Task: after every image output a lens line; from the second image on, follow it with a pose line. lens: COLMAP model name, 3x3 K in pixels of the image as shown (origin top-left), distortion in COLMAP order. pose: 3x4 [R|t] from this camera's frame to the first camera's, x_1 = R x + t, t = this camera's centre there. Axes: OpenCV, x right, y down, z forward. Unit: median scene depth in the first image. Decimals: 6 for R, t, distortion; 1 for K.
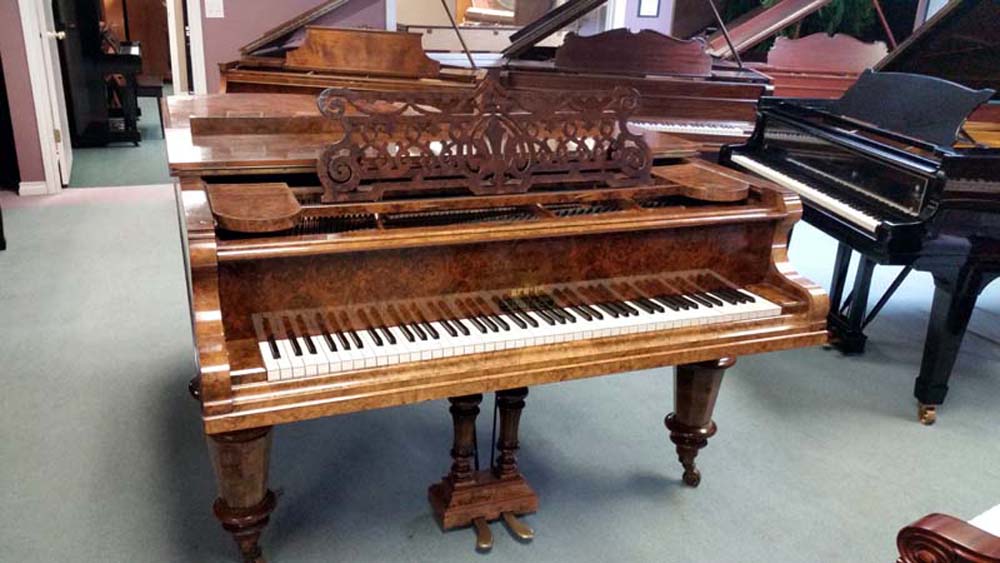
lens RADIAL K [[812.1, 0, 500.0], [0, 812.1, 281.5], [0, 0, 1]] dist [0.143932, -0.301912]
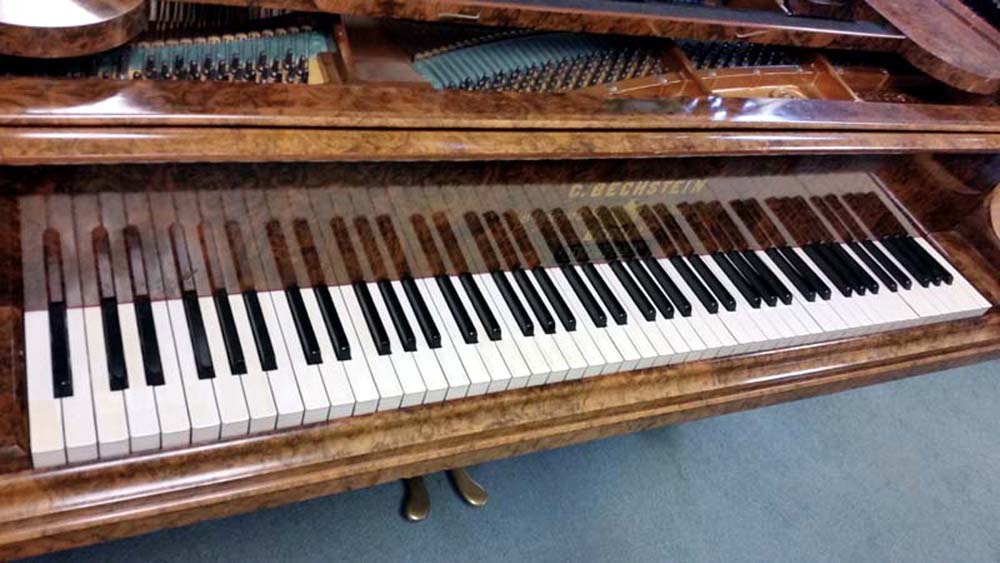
lens RADIAL K [[812.1, 0, 500.0], [0, 812.1, 281.5], [0, 0, 1]] dist [0.143932, -0.301912]
pose [[0.966465, 0.165542, 0.196318, -0.119913], [-0.233603, 0.884253, 0.404383, -0.139902], [-0.106652, -0.436683, 0.893271, 0.505137]]
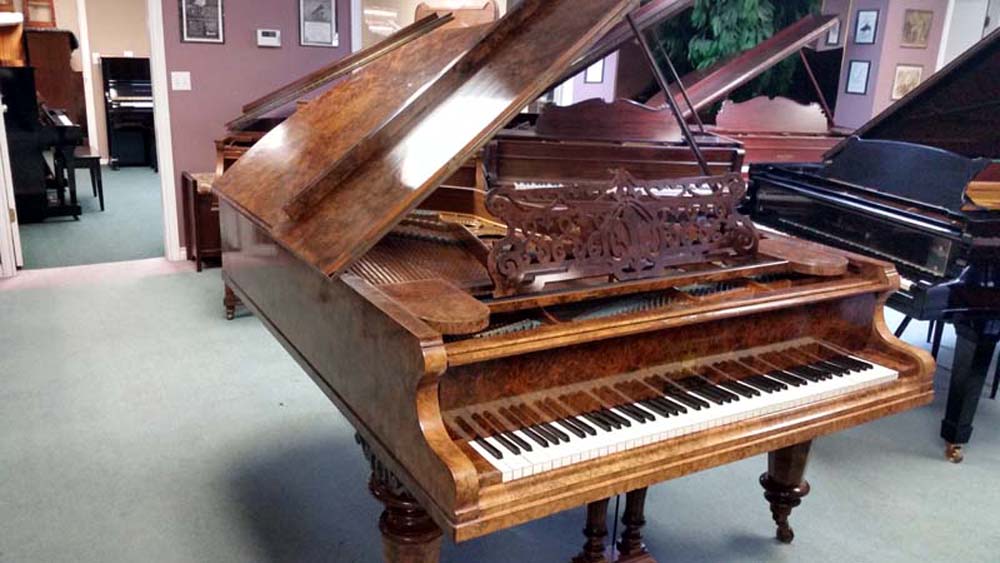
lens RADIAL K [[812.1, 0, 500.0], [0, 812.1, 281.5], [0, 0, 1]] dist [0.143932, -0.301912]
pose [[0.988831, -0.044635, 0.142202, -0.324656], [0.052710, 0.997174, -0.053530, -0.056853], [-0.139411, 0.060427, 0.988389, -0.011833]]
